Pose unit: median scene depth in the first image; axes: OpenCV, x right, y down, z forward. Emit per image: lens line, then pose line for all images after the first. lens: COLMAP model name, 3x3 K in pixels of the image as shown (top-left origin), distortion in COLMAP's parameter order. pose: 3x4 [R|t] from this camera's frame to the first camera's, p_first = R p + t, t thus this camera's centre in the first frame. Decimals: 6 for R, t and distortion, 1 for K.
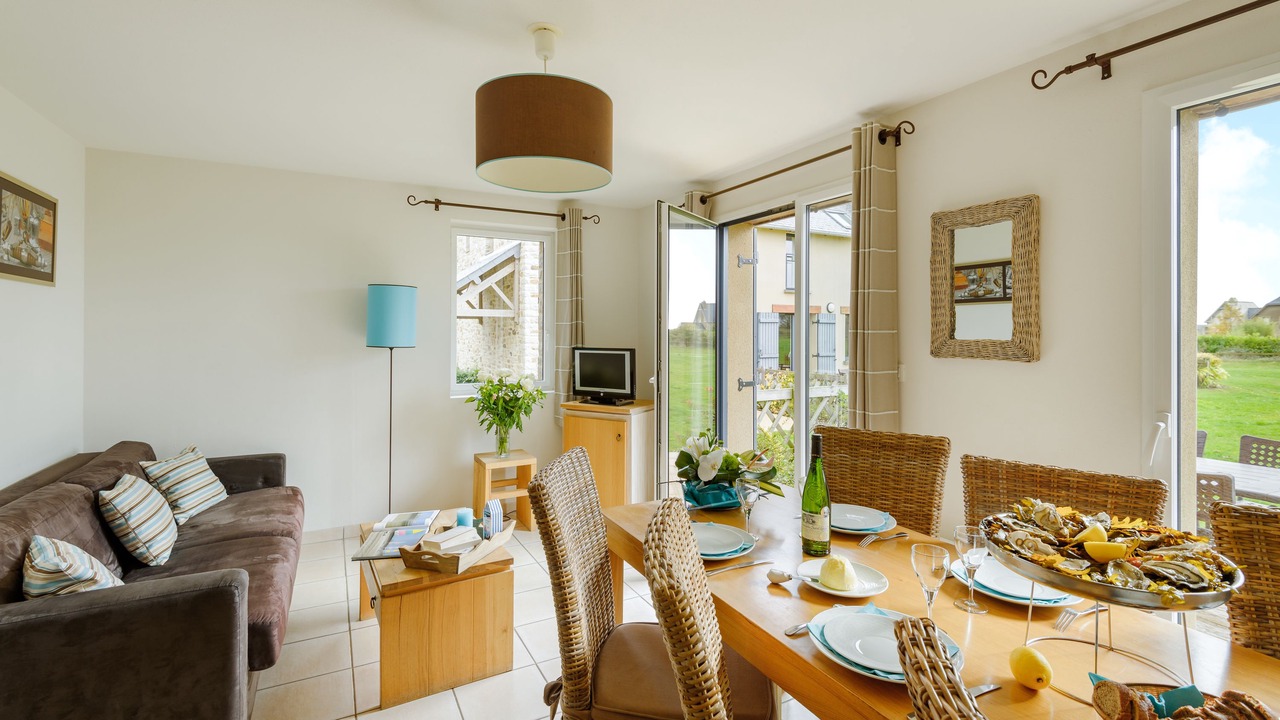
lens RADIAL K [[621.8, 0, 670.5], [0, 621.8, 331.7], [0, 0, 1]] dist [-0.000986, -0.007101]
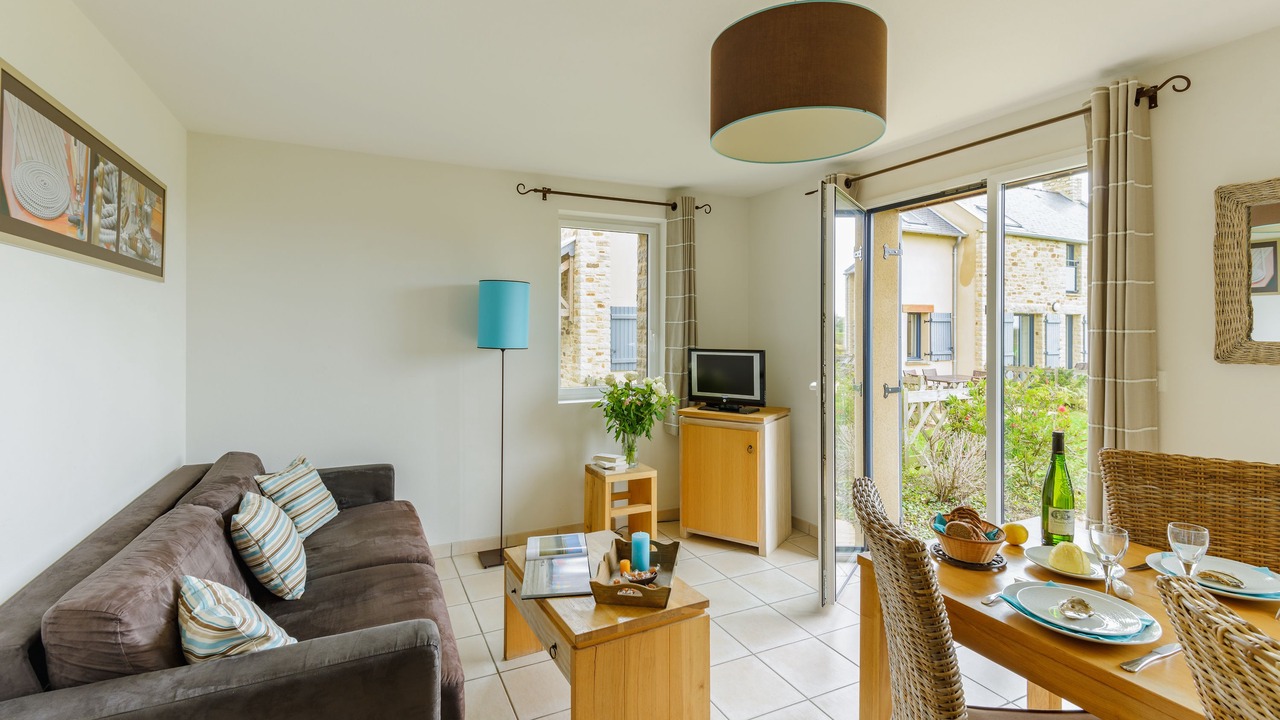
lens RADIAL K [[612.1, 0, 641.2], [0, 612.1, 334.4], [0, 0, 1]] dist [0.032240, -0.036945]
pose [[0.998599, -0.000279, -0.052923, -0.268834], [0.000588, 0.999983, 0.005829, -0.001555], [0.052921, -0.005852, 0.998582, 0.144425]]
